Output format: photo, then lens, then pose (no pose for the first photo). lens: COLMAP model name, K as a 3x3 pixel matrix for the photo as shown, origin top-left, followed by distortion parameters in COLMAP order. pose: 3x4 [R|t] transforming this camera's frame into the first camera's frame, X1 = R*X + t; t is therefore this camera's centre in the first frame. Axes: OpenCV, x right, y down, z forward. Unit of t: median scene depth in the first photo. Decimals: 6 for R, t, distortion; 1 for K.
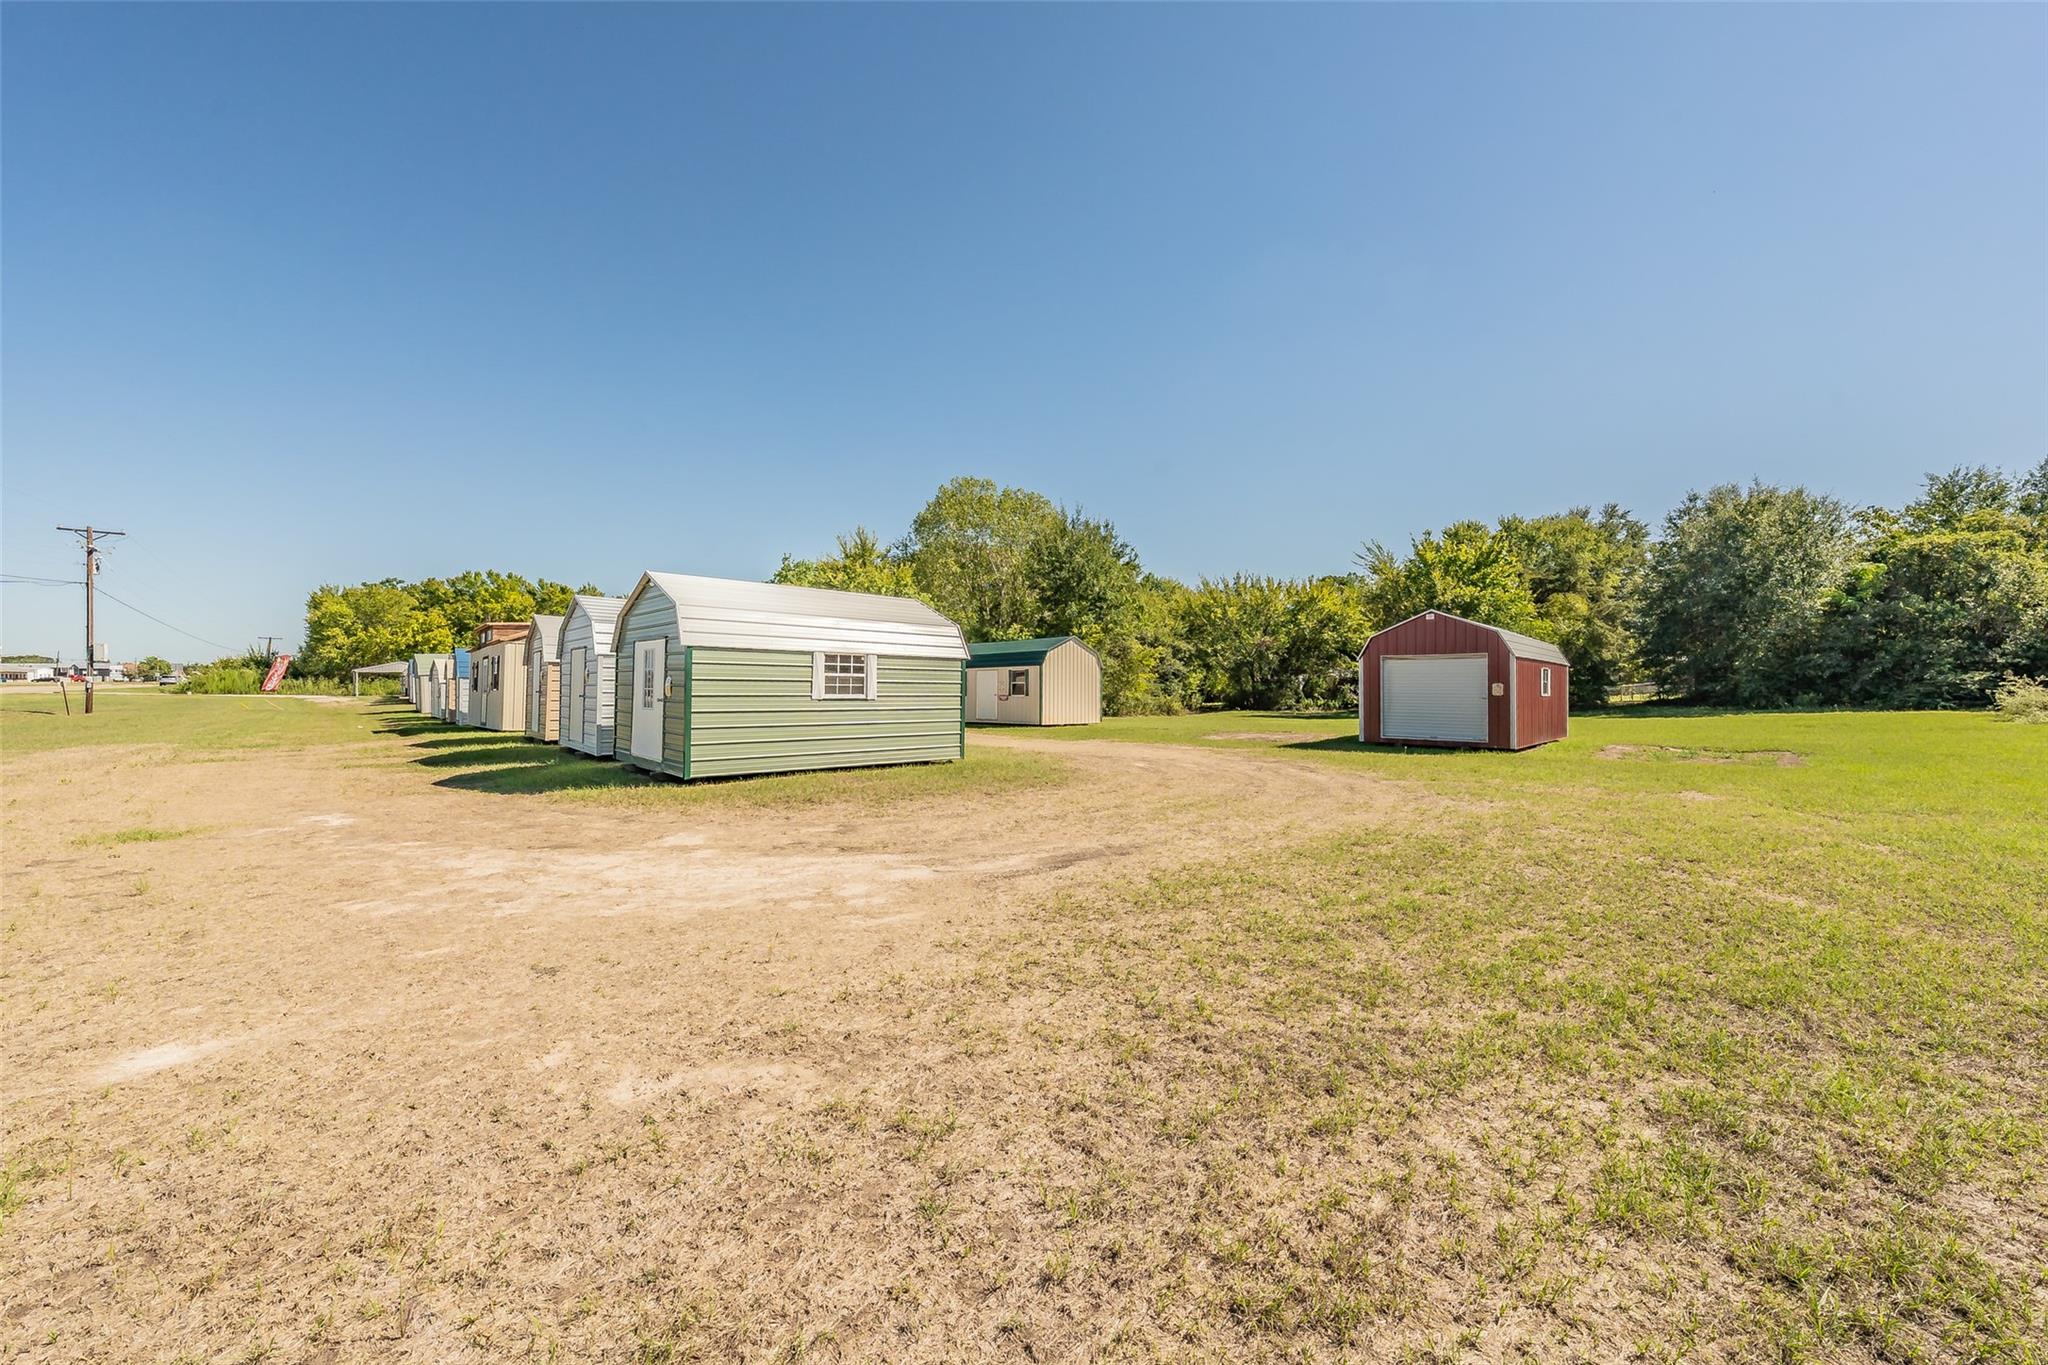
lens RADIAL K [[750.0, 0, 1039.7], [0, 750.0, 671.8], [0, 0, 1]] dist [-0.000971, 0.000056]
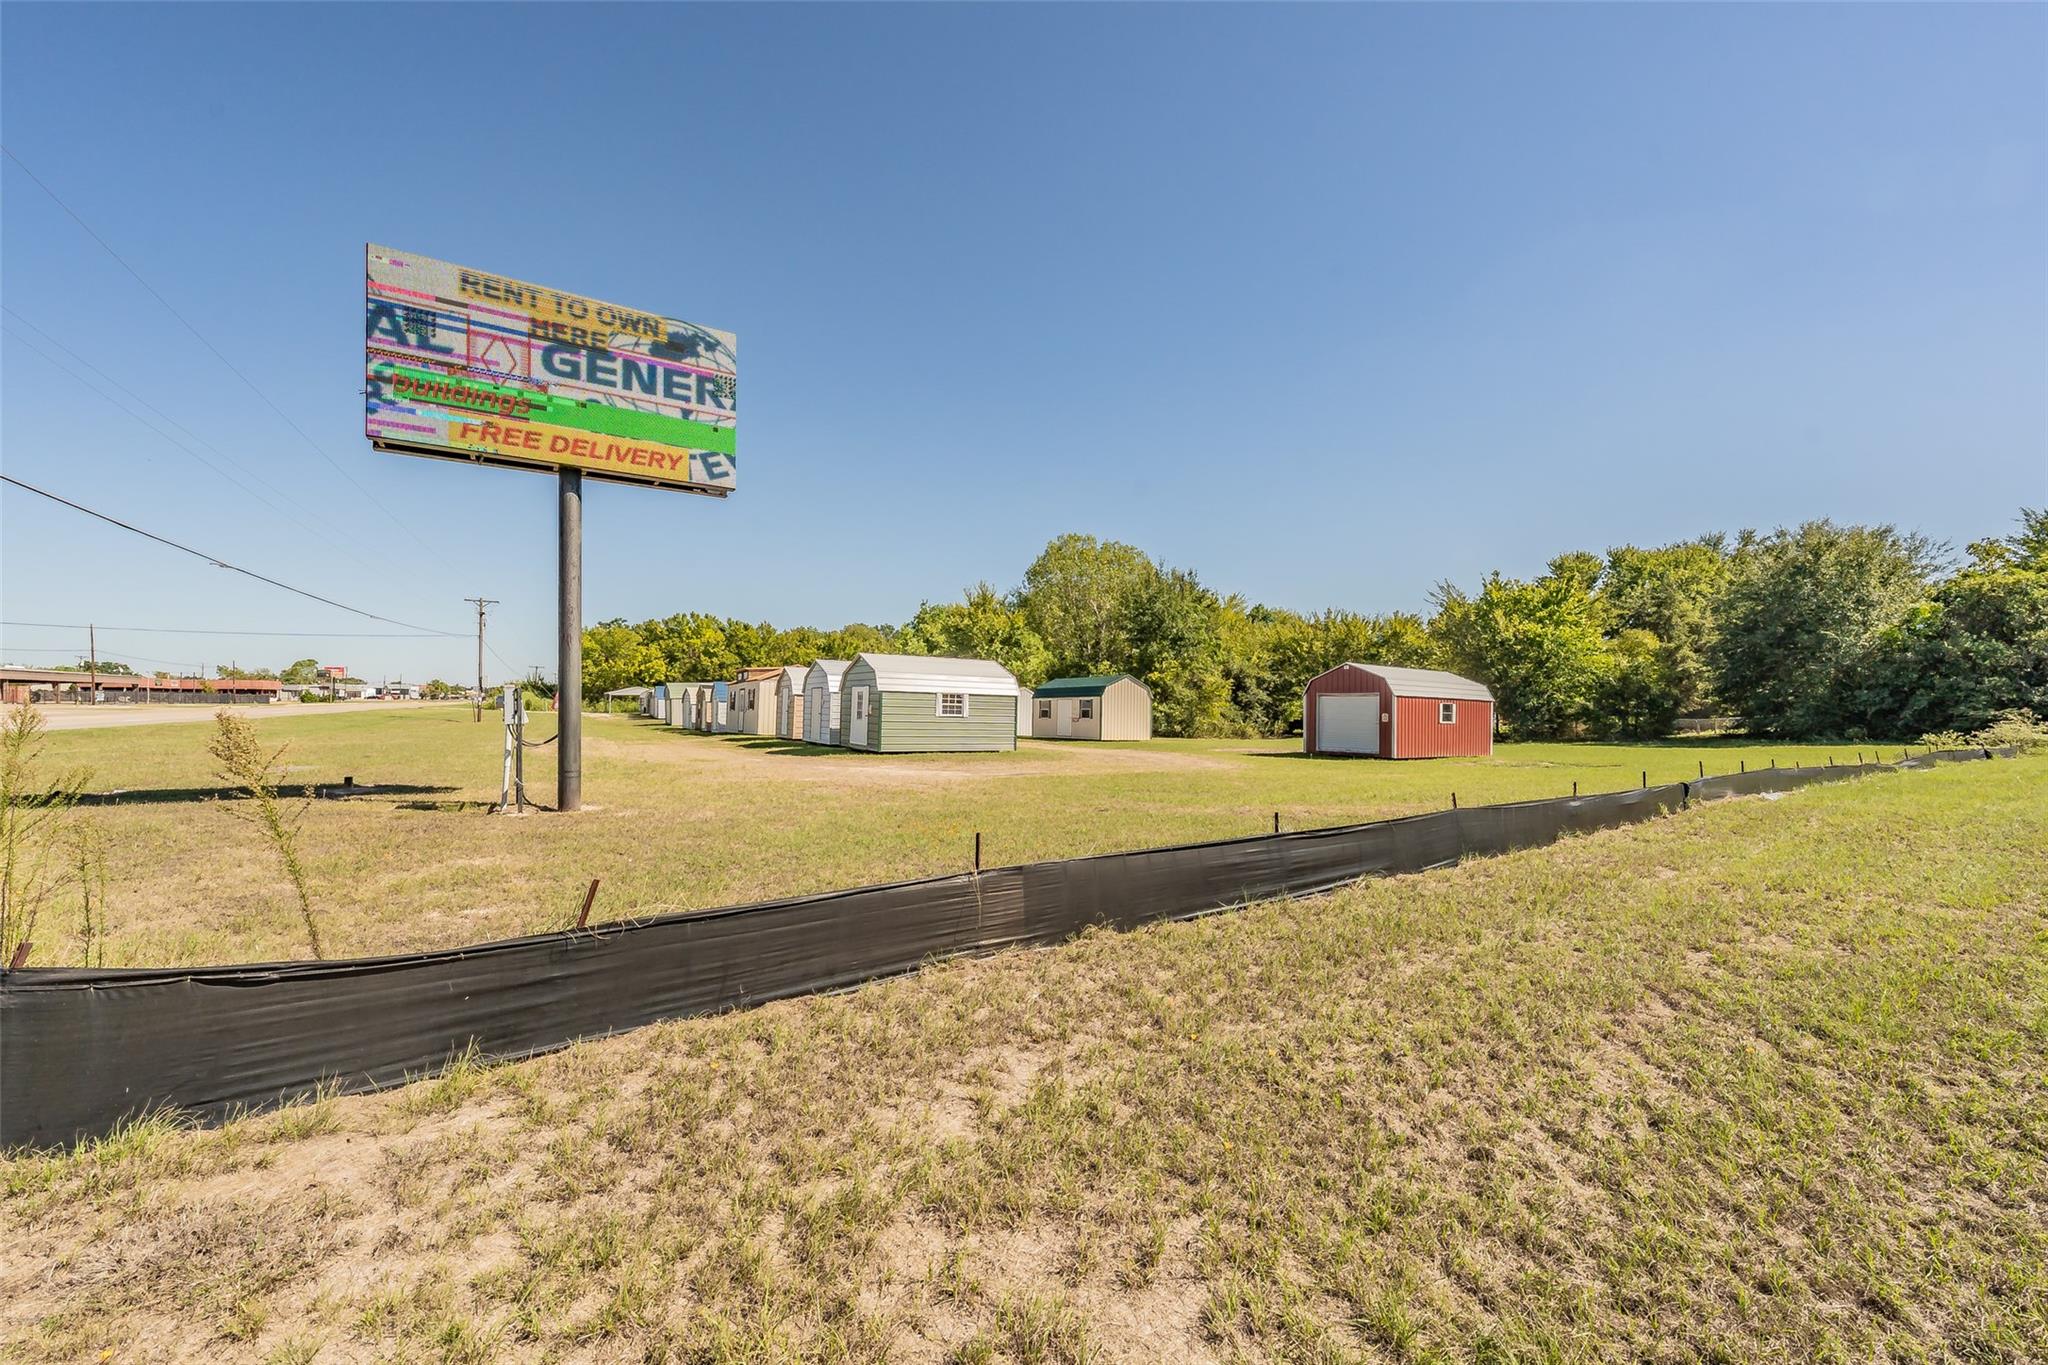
lens RADIAL K [[778.0, 0, 1025.7], [0, 778.0, 712.6], [0, 0, 1]] dist [0.020904, 0.000004]
pose [[0.980903, 0.012678, -0.194086, 0.083116], [-0.008743, 0.999739, 0.021114, -0.004802], [0.194303, -0.019014, 0.980757, -0.246494]]
